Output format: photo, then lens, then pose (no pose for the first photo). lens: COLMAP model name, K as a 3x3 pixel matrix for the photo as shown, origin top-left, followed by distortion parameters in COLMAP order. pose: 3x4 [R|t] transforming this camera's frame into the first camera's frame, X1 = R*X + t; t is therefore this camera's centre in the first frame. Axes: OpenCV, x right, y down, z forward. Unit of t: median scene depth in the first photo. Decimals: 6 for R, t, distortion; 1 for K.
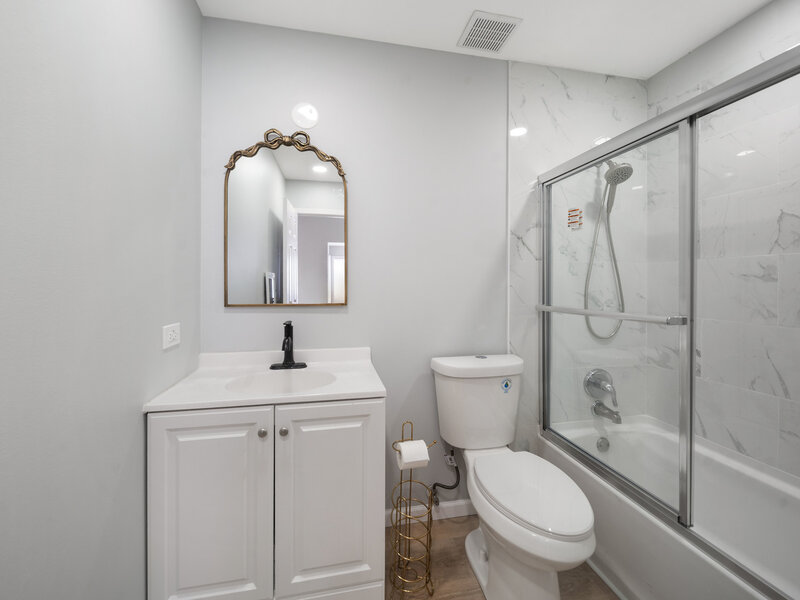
lens RADIAL K [[317.8, 0, 392.9], [0, 317.8, 287.2], [0, 0, 1]] dist [0.000277, -0.000347]
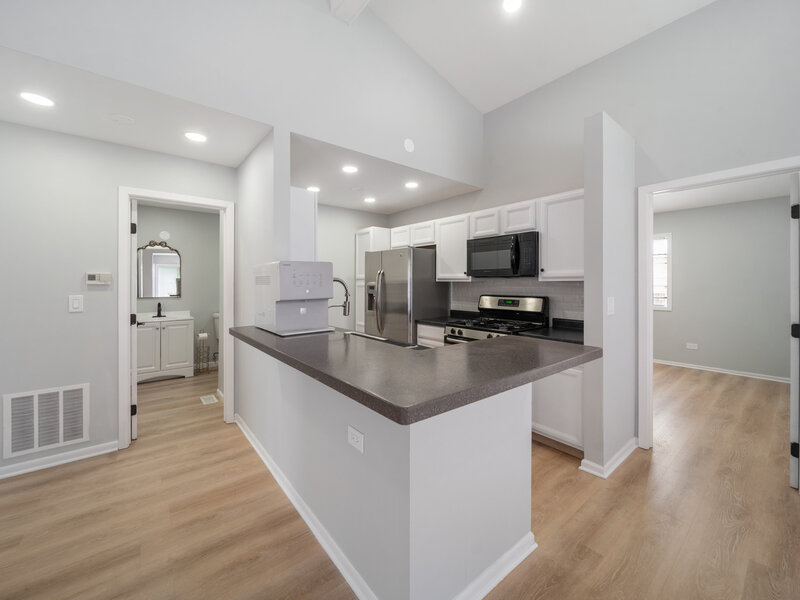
lens RADIAL K [[325.4, 0, 398.5], [0, 325.4, 275.7], [0, 0, 1]] dist [-0.001400, -0.000271]
pose [[0.882840, 0.005074, 0.469647, 0.275278], [0.010541, 0.999476, -0.030612, -0.038293], [-0.469556, 0.031976, 0.882323, -3.237671]]
